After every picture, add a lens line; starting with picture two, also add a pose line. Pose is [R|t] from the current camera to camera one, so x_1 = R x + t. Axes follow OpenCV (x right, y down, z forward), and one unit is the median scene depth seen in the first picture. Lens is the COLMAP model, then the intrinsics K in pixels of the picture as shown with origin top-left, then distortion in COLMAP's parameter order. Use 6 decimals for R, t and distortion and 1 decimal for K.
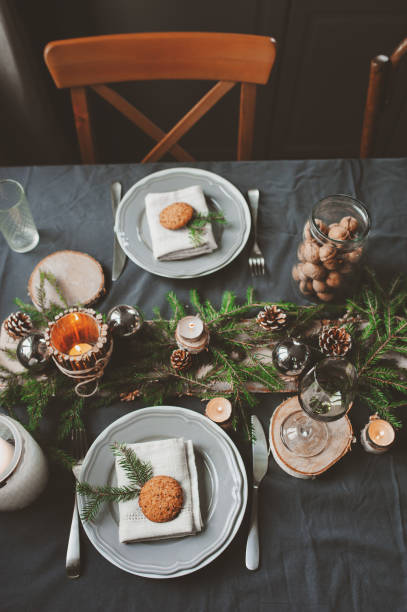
lens RADIAL K [[608.5, 0, 202.0], [0, 608.5, 311.0], [0, 0, 1]] dist [-0.031875, 0.000000]
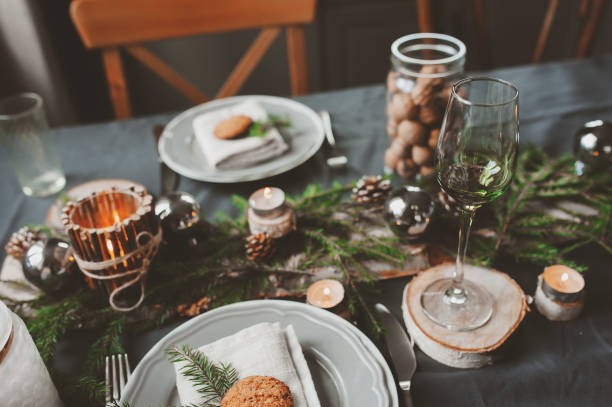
lens RADIAL K [[608.5, 0, 310.3], [0, 608.5, 201.2], [0, 0, 1]] dist [-0.031875, 0.000000]
pose [[0.984268, -0.143029, 0.103730, -0.044204], [0.174380, 0.880895, -0.440017, 0.365284], [-0.028440, 0.451183, 0.891978, 0.345908]]
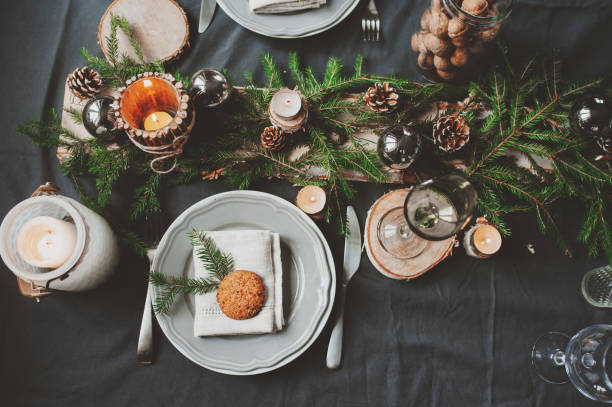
lens RADIAL K [[608.5, 0, 309.9], [0, 608.5, 205.0], [0, 0, 1]] dist [-0.031875, 0.000000]
pose [[0.996627, 0.075533, 0.032077, -0.002838], [-0.081597, 0.953669, 0.289583, -0.088250], [-0.008717, -0.291223, 0.956615, 0.141576]]
